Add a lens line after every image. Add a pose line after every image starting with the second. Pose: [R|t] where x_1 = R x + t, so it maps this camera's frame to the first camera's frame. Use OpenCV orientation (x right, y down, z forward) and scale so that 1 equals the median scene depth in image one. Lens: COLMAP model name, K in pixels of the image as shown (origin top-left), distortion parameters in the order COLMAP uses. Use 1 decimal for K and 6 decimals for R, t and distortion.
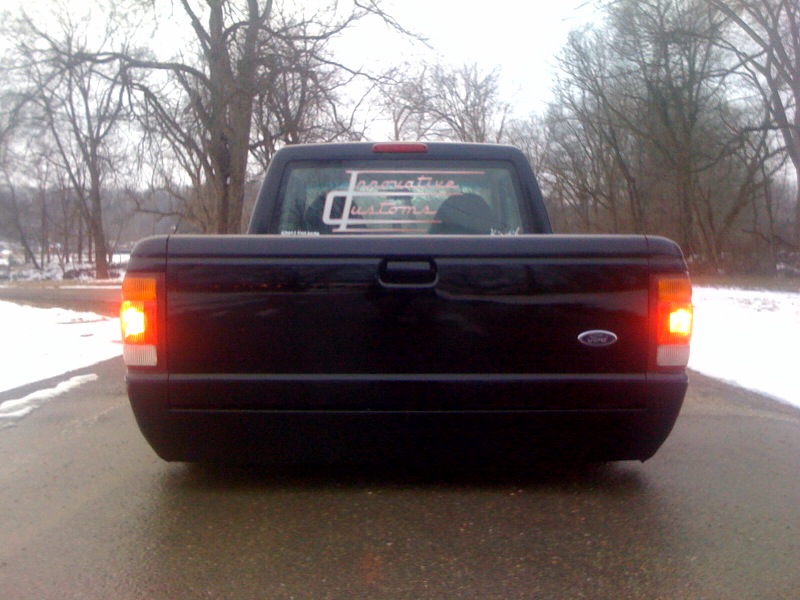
lens RADIAL K [[875.5, 0, 400.0], [0, 875.5, 300.0], [0, 0, 1]] dist [0.102998, -0.406004]
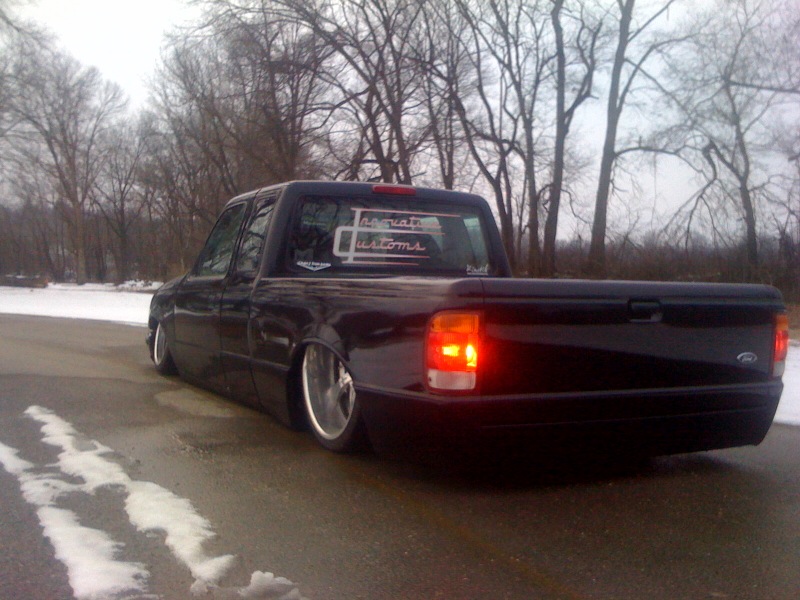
lens RADIAL K [[875.5, 0, 400.0], [0, 875.5, 300.0], [0, 0, 1]] dist [0.102998, -0.406004]
pose [[0.894030, 0.010644, 0.447880, -0.494096], [-0.002302, 0.999814, -0.019167, -0.011831], [-0.448000, 0.016105, 0.893888, -0.000249]]
